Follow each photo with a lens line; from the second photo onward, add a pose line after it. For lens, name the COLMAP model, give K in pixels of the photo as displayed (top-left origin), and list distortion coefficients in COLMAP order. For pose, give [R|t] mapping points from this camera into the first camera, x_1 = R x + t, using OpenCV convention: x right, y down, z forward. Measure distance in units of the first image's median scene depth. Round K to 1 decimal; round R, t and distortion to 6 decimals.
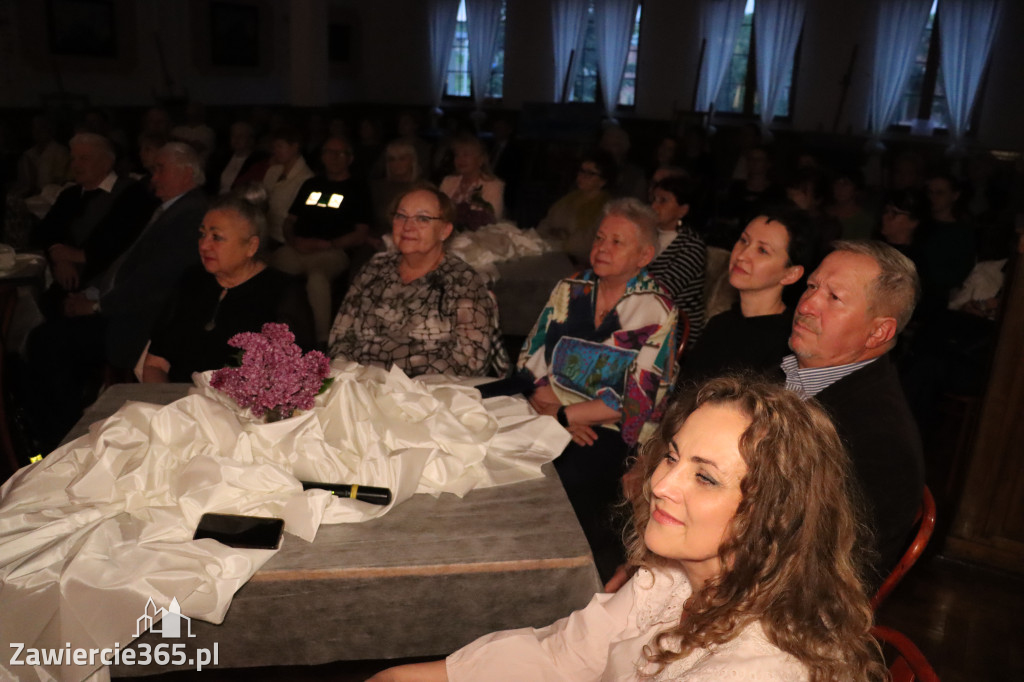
lens RADIAL K [[823.6, 0, 527.1], [0, 823.6, 328.0], [0, 0, 1]] dist [-0.147520, 0.048759]
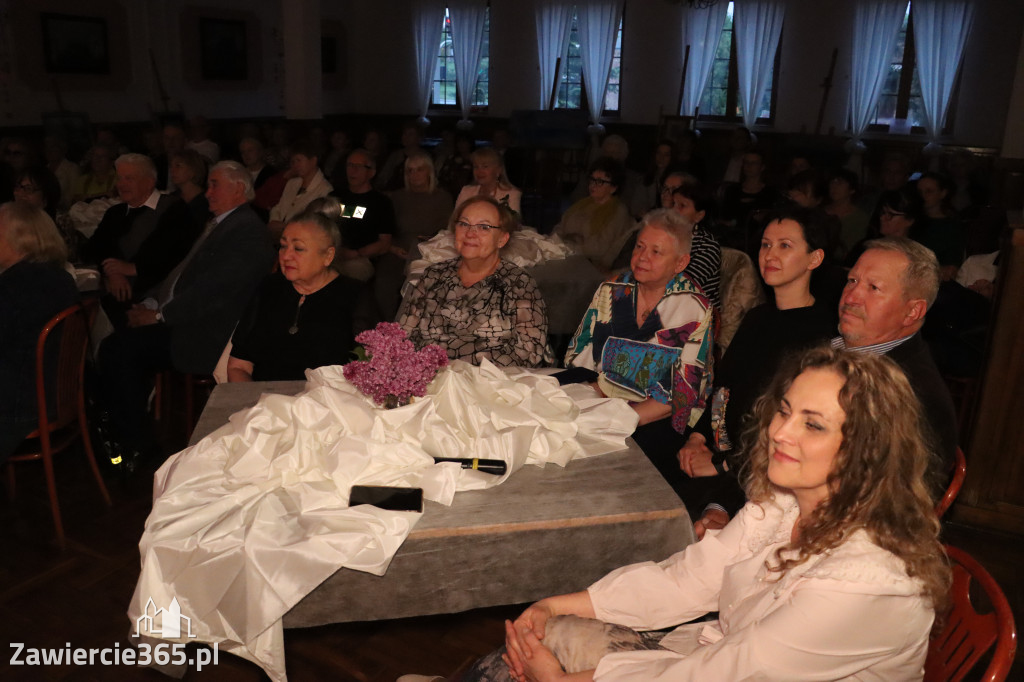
lens RADIAL K [[823.6, 0, 527.1], [0, 823.6, 328.0], [0, 0, 1]] dist [-0.147520, 0.048759]
pose [[0.999328, -0.026380, 0.025459, -0.099887], [0.026530, 0.999633, -0.005541, 0.009546], [-0.025303, 0.006212, 0.999661, -0.105806]]
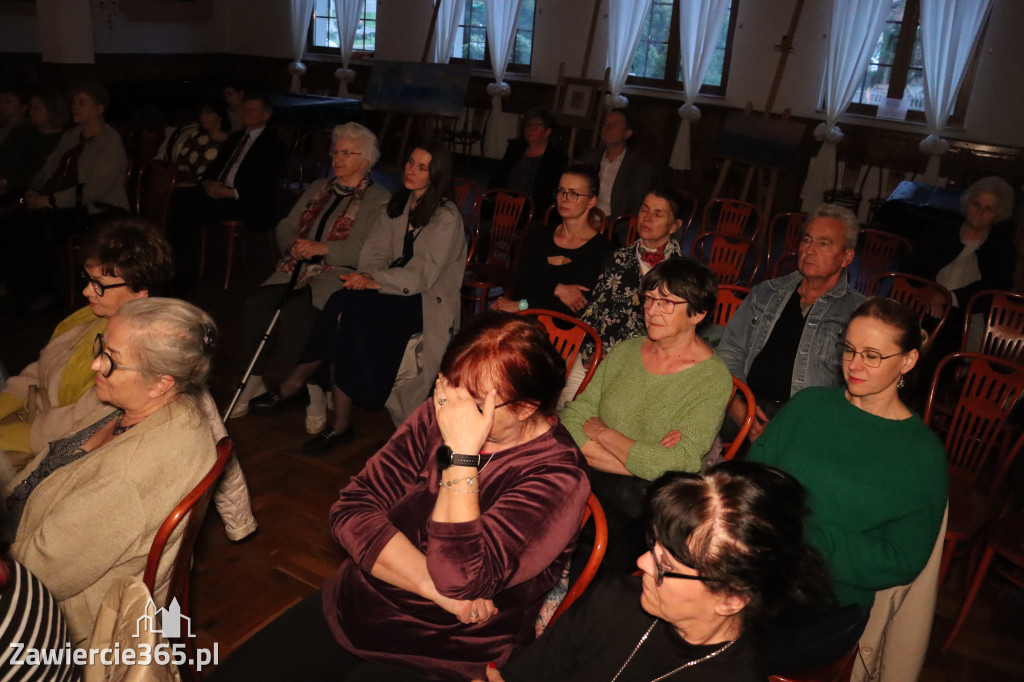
lens RADIAL K [[828.4, 0, 506.4], [0, 828.4, 351.3], [0, 0, 1]] dist [-0.185400, 0.141432]
pose [[0.999409, 0.028850, 0.018714, 0.596036], [-0.030350, 0.995873, 0.085538, -0.373639], [-0.016169, -0.086056, 0.996159, 1.110201]]
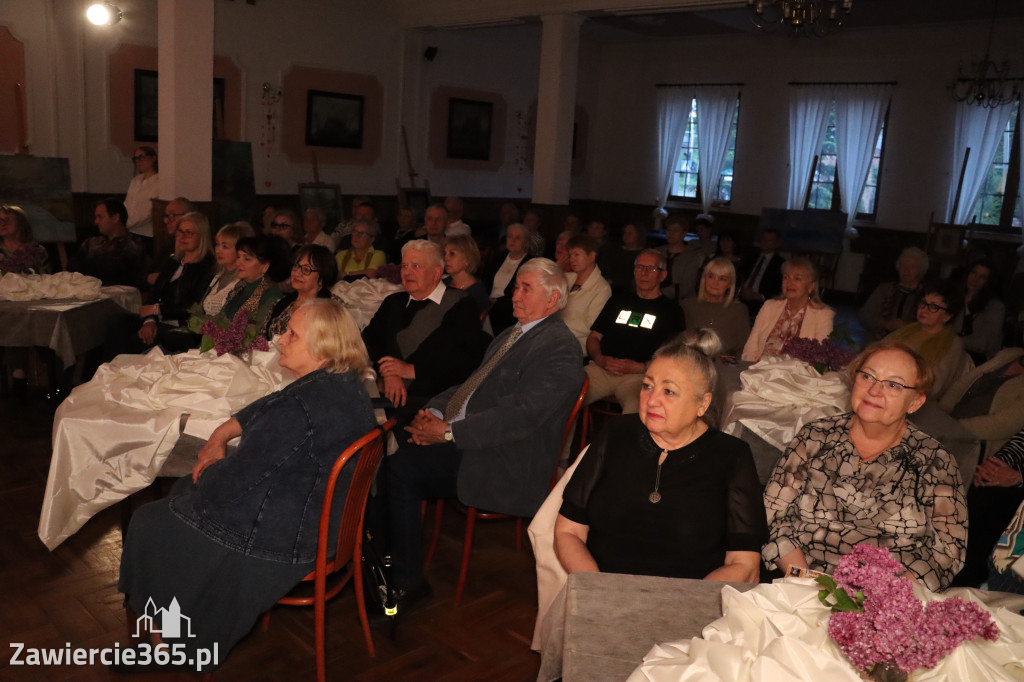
lens RADIAL K [[825.5, 0, 512.2], [0, 825.5, 349.7], [0, 0, 1]] dist [-0.182065, 0.136883]
pose [[0.971345, 0.061550, -0.229566, -0.327809], [-0.080778, 0.993882, -0.075317, -0.076823], [0.223526, 0.091703, 0.970375, 0.116413]]
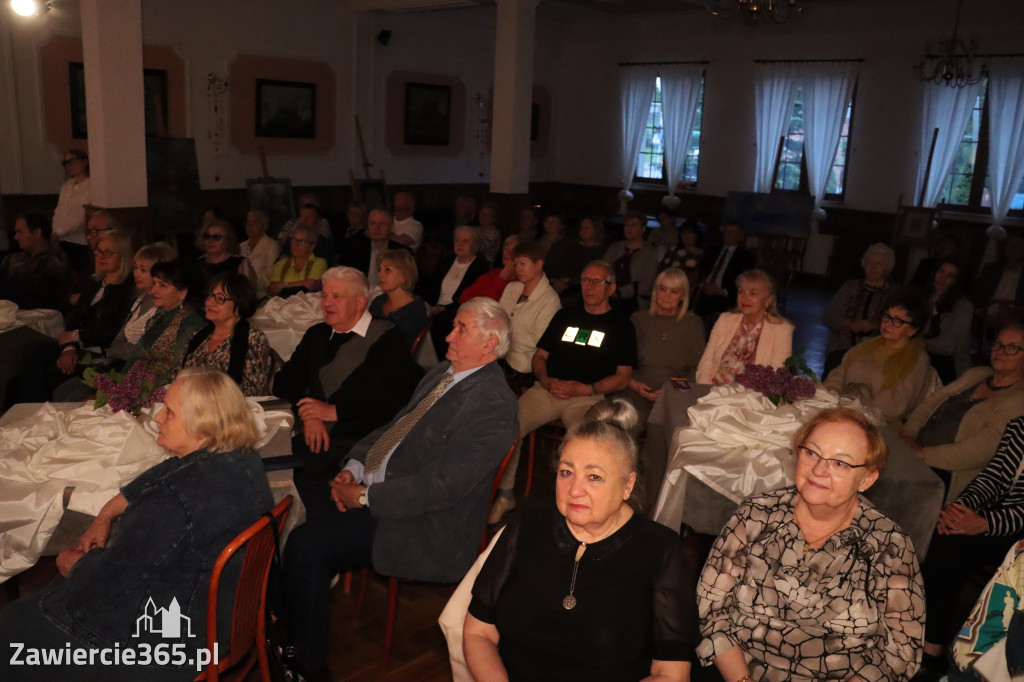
lens RADIAL K [[828.4, 0, 506.4], [0, 828.4, 351.3], [0, 0, 1]] dist [-0.185400, 0.141432]
pose [[0.977719, 0.046910, -0.204610, -0.286431], [-0.057431, 0.997299, -0.045781, -0.185335], [0.201910, 0.056512, 0.977772, 0.223865]]
